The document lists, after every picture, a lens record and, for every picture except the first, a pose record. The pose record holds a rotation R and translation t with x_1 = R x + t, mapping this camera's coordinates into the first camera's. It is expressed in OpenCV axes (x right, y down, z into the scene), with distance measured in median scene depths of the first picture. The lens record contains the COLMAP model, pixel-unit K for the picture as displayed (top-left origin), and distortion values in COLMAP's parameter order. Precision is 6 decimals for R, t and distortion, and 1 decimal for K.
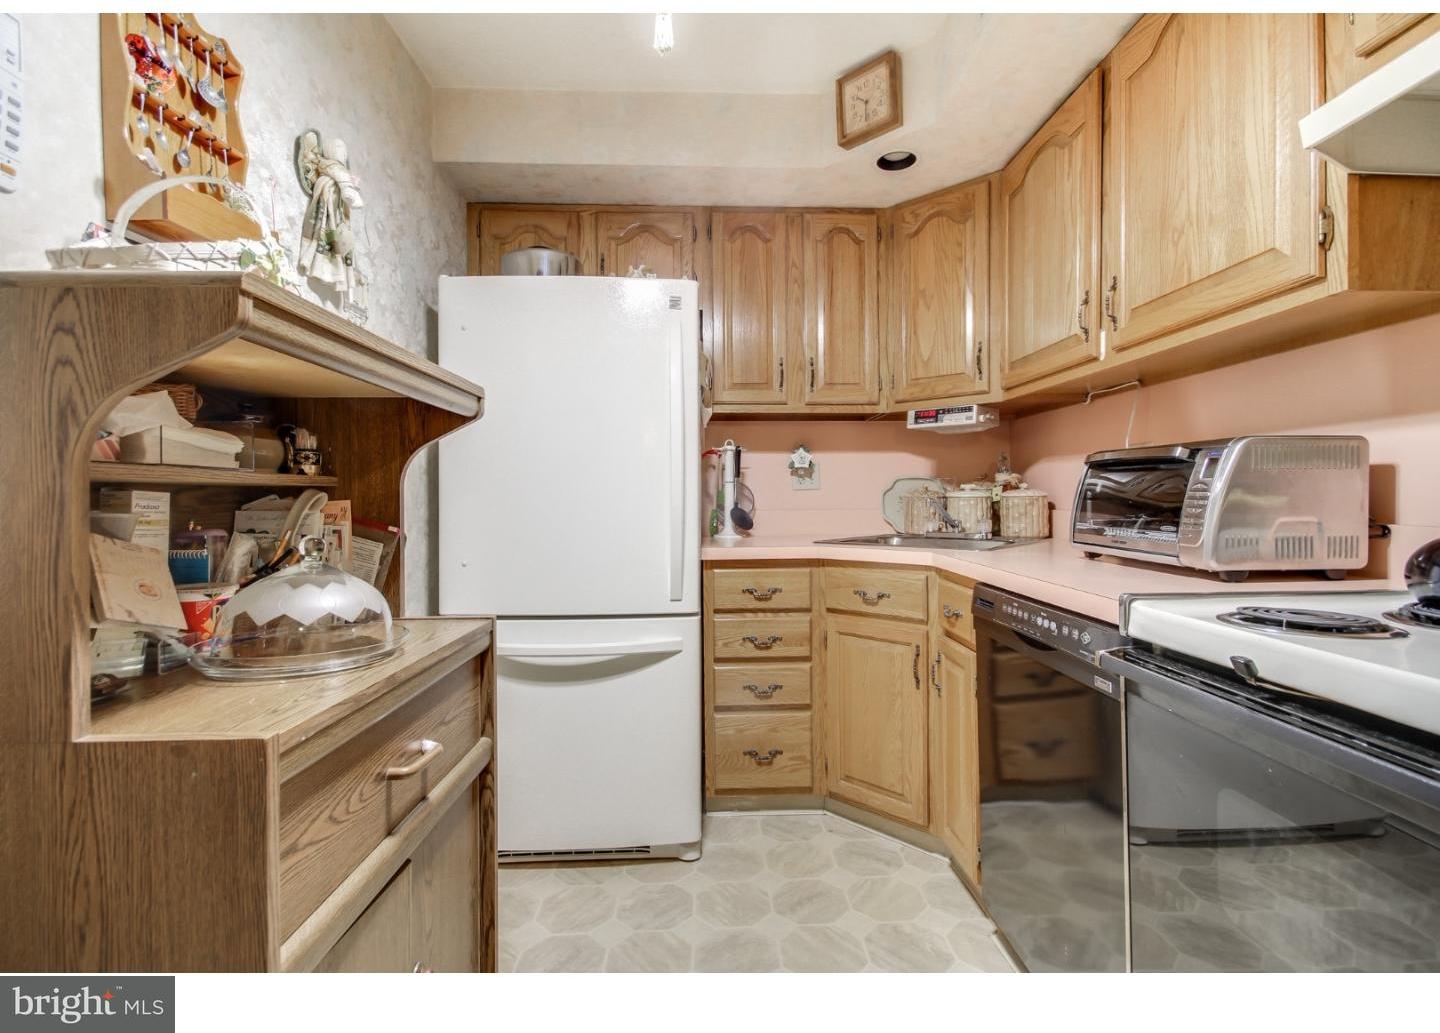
lens RADIAL K [[688.8, 0, 718.6], [0, 688.8, 497.2], [0, 0, 1]] dist [0.019940, -0.010463]
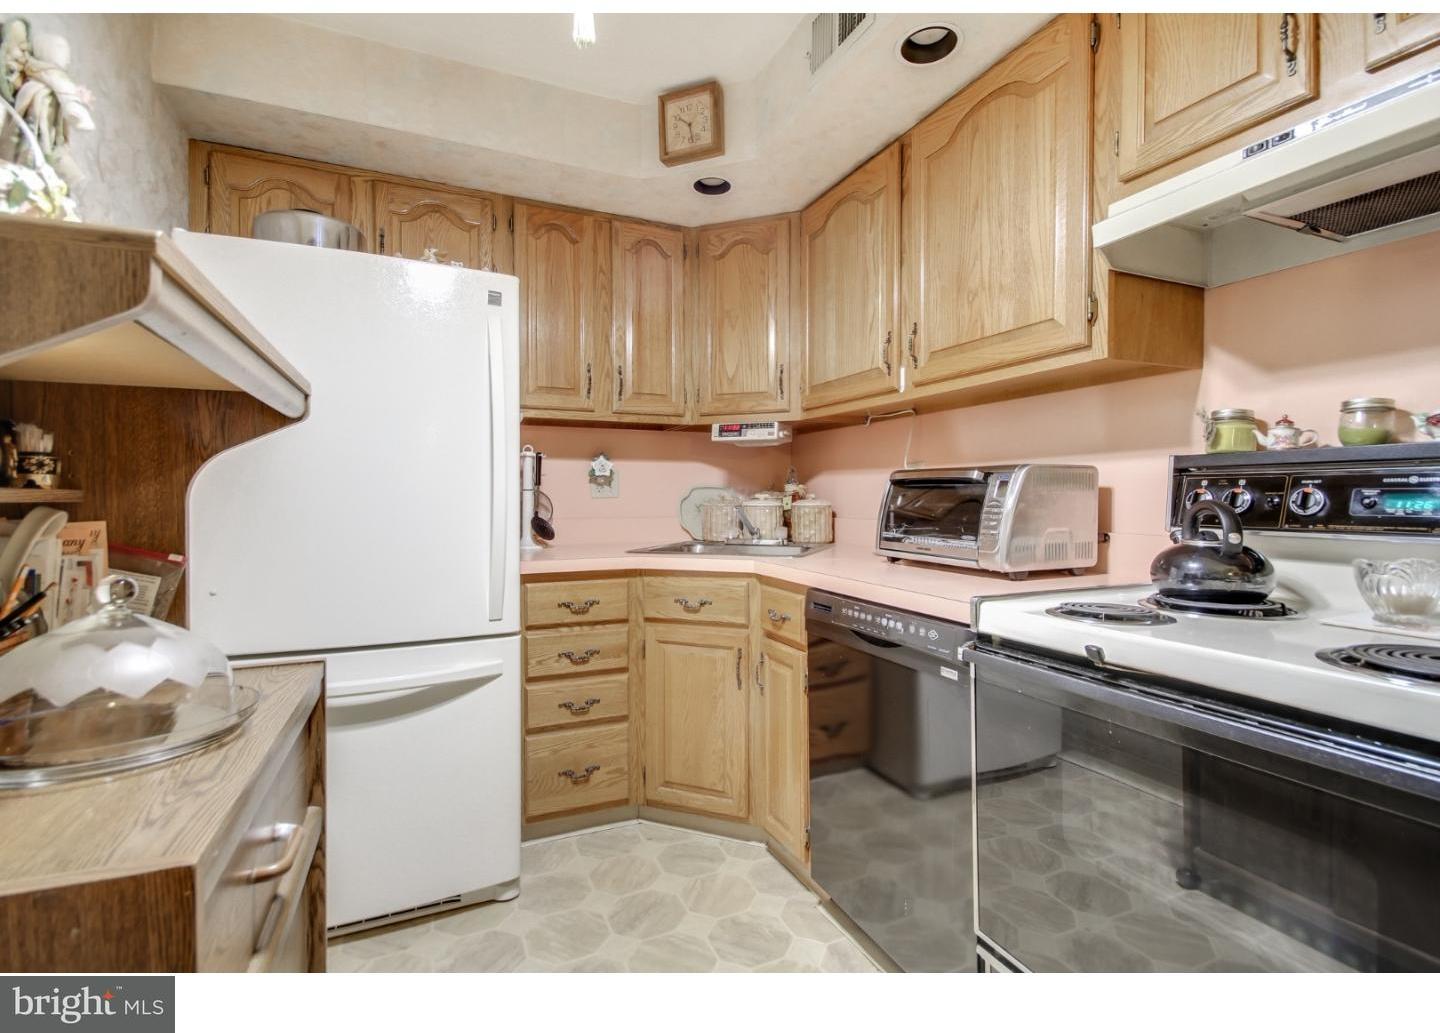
lens RADIAL K [[688.8, 0, 718.6], [0, 688.8, 497.2], [0, 0, 1]] dist [0.019940, -0.010463]
pose [[0.925060, 0.002317, 0.379814, -0.145705], [-0.001973, 0.999997, -0.001296, -0.015863], [-0.379816, 0.000449, 0.925062, 0.033580]]
